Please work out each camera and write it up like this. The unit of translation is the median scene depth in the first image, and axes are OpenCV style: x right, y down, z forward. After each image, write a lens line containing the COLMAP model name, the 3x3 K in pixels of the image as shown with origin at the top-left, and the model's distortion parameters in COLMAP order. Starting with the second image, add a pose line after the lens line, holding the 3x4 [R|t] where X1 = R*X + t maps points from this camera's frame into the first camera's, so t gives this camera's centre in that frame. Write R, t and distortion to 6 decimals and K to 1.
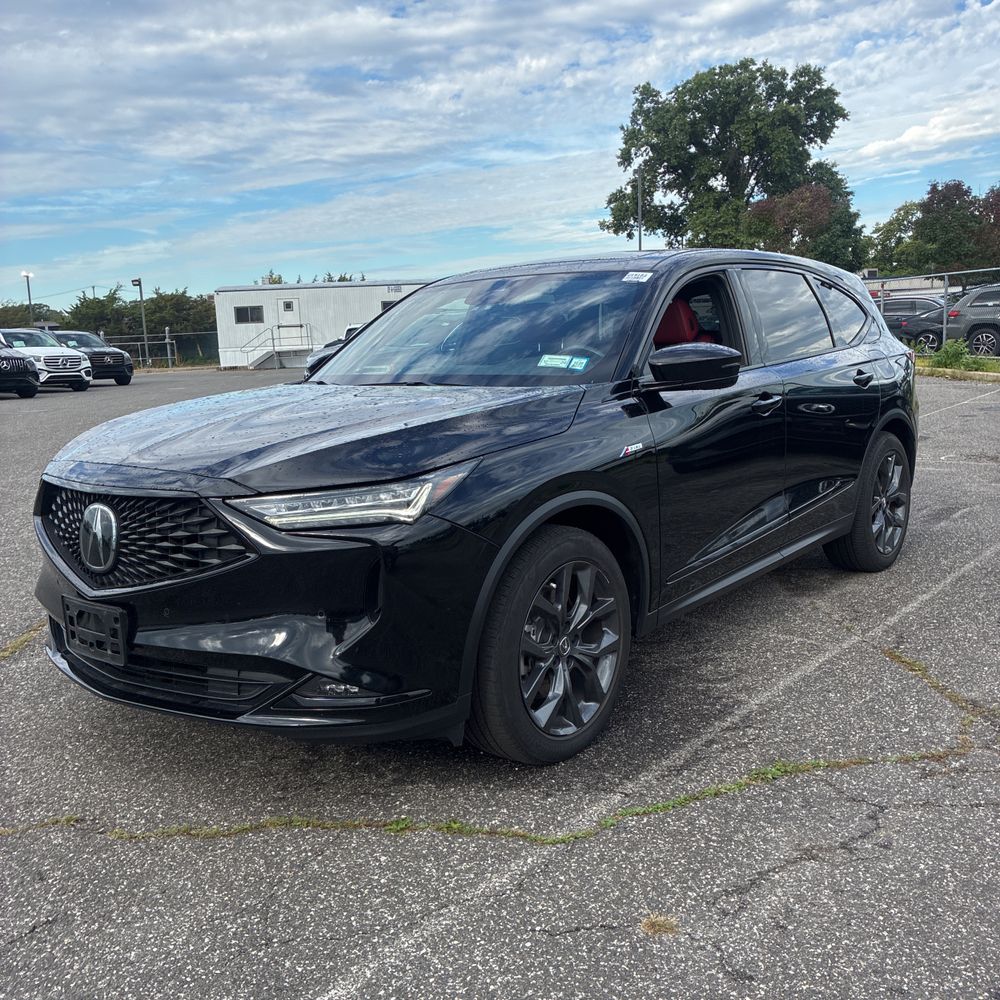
lens RADIAL K [[1069.6, 0, 504.9], [0, 1069.6, 497.1], [0, 0, 1]] dist [0.023210, -0.031276]
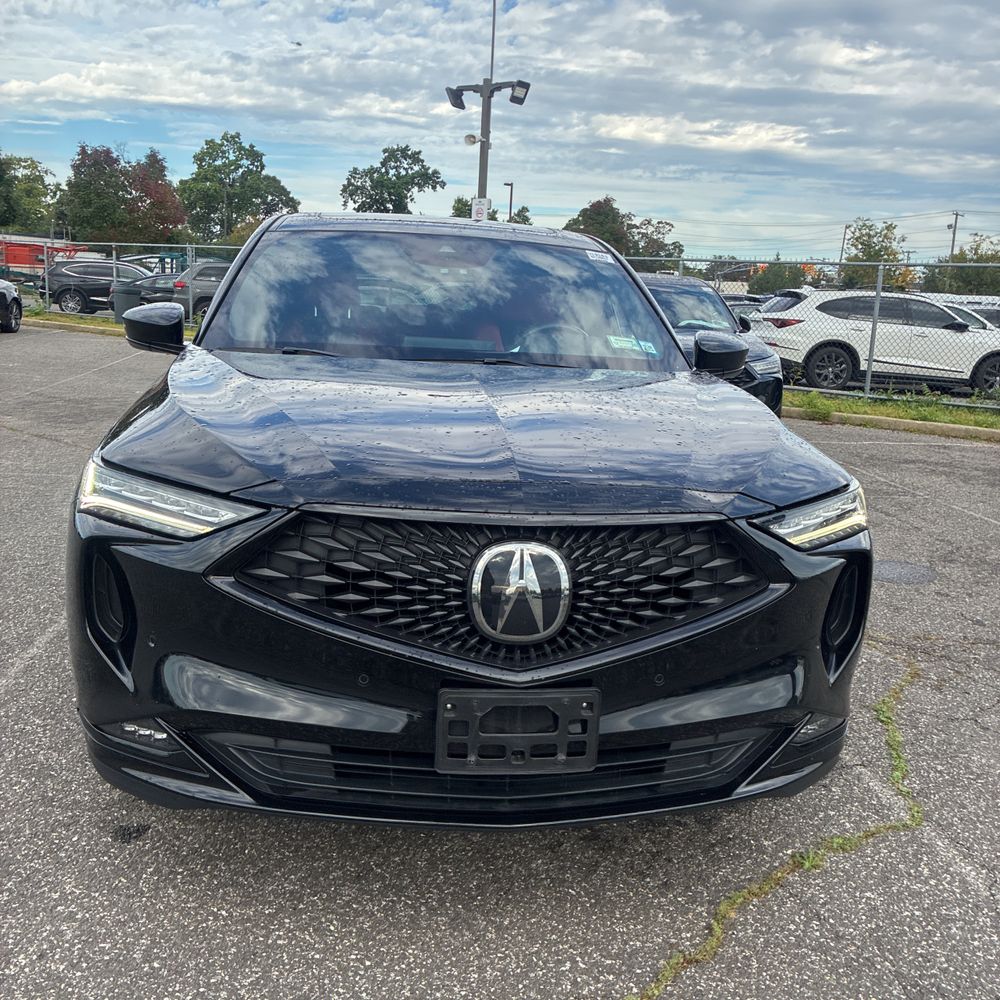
lens RADIAL K [[1051.5, 0, 481.0], [0, 1051.5, 484.6], [0, 0, 1]] dist [0.047617, -0.026823]
pose [[0.639818, -0.057158, 0.766398, -0.114802], [0.037005, 0.998365, 0.043565, -0.007588], [-0.767635, 0.000487, 0.640887, 0.076557]]
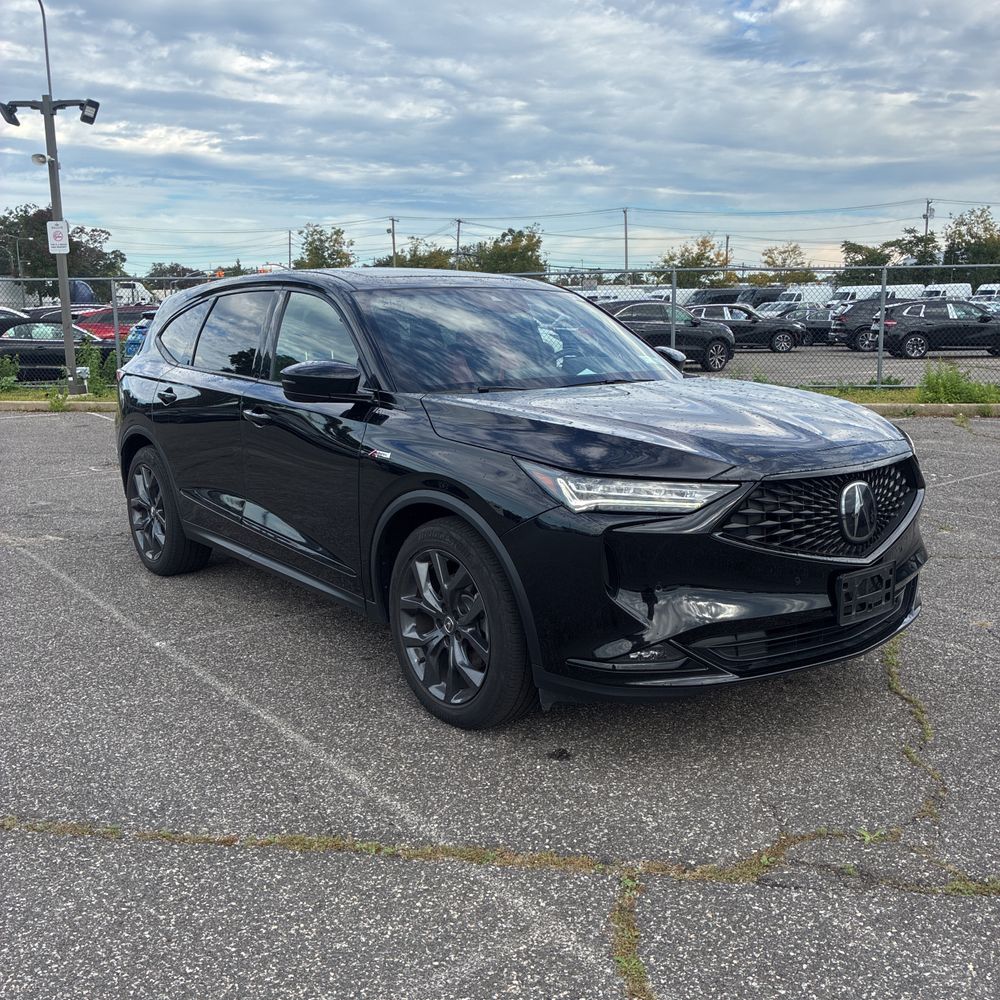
lens RADIAL K [[1089.5, 0, 481.3], [0, 1089.5, 501.0], [0, 0, 1]] dist [0.043876, -0.043516]
pose [[0.139035, -0.127324, 0.982068, -0.203770], [0.157990, 0.981850, 0.104929, -0.020531], [-0.977604, 0.140568, 0.156627, 0.158366]]
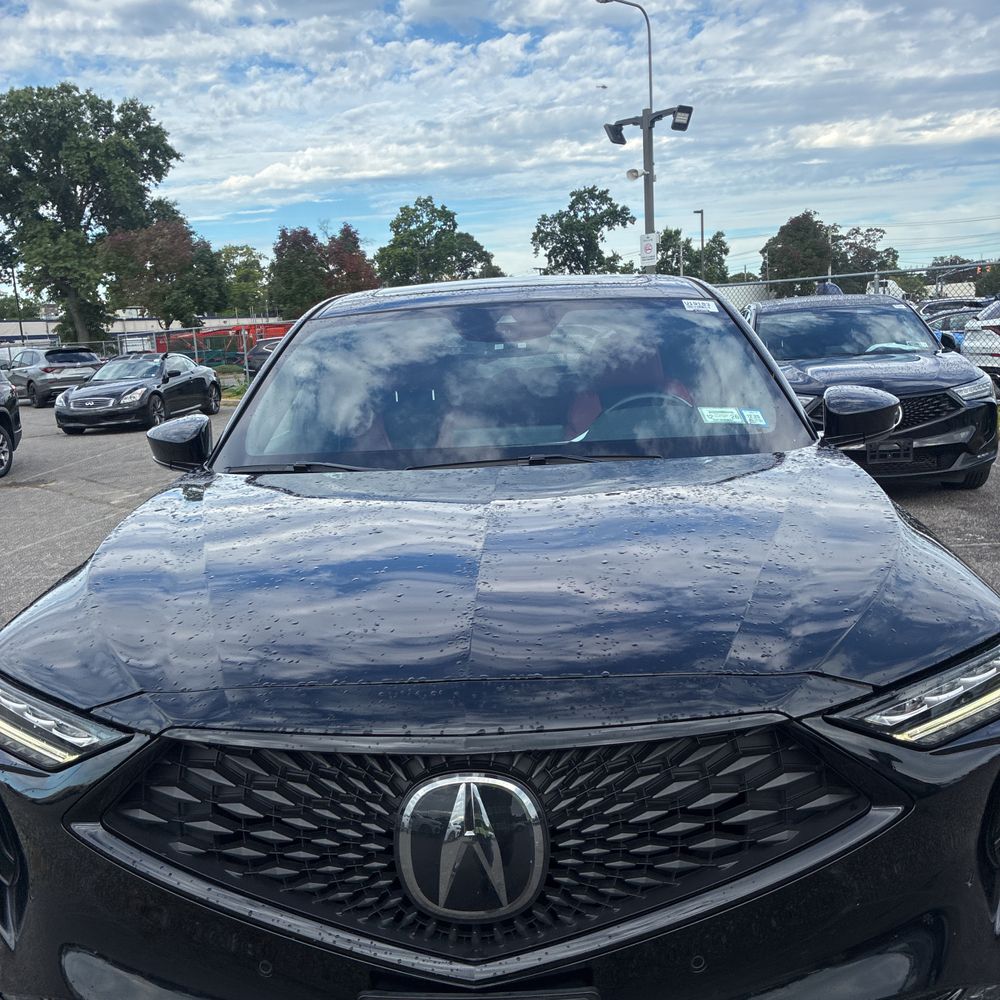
lens RADIAL K [[1031.1, 0, 476.8], [0, 1031.1, 499.2], [0, 0, 1]] dist [0.012544, 0.033755]
pose [[0.787438, -0.091657, 0.609542, -0.079392], [0.108173, 0.994084, 0.009737, -0.015160], [-0.606828, 0.058268, 0.792694, 0.082017]]
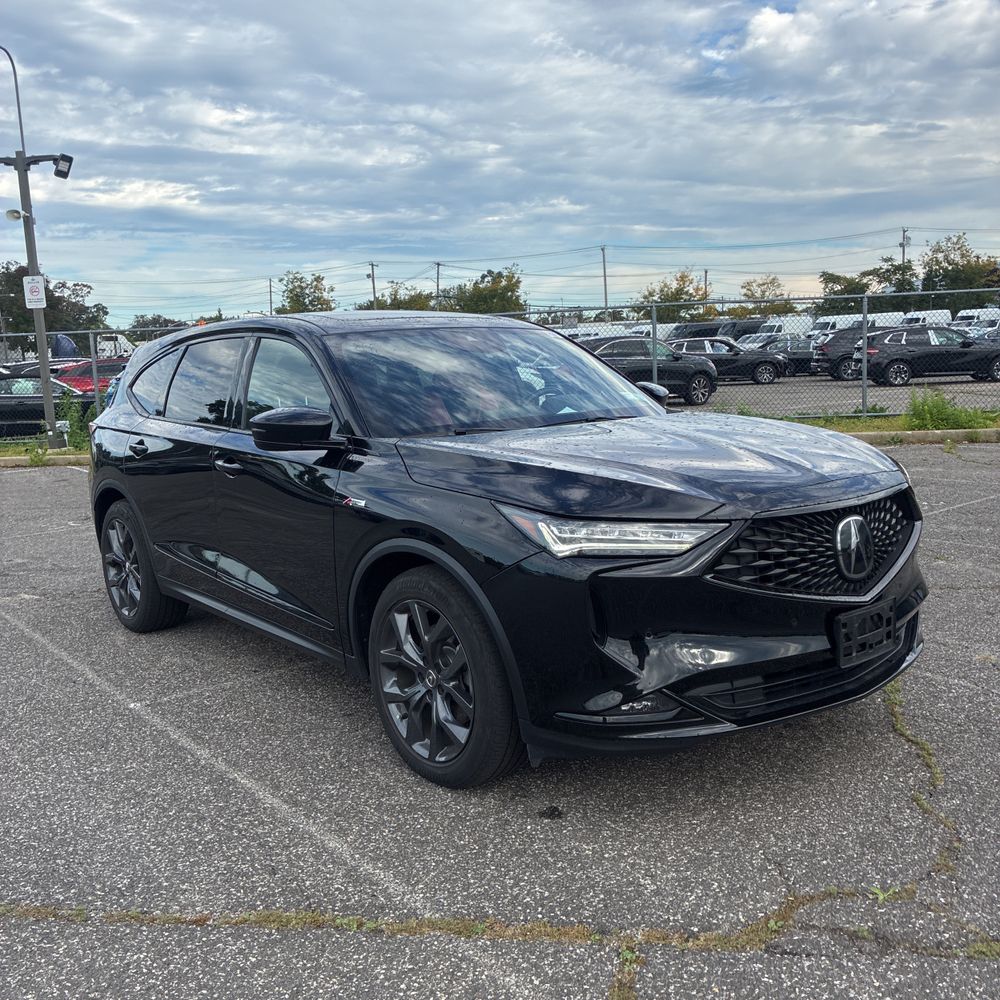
lens RADIAL K [[1092.5, 0, 470.8], [0, 1092.5, 503.3], [0, 0, 1]] dist [0.017395, 0.001731]
pose [[0.133339, -0.097307, 0.986282, -0.196762], [0.189041, 0.979394, 0.071071, -0.020515], [-0.972874, 0.176971, 0.148987, 0.158004]]
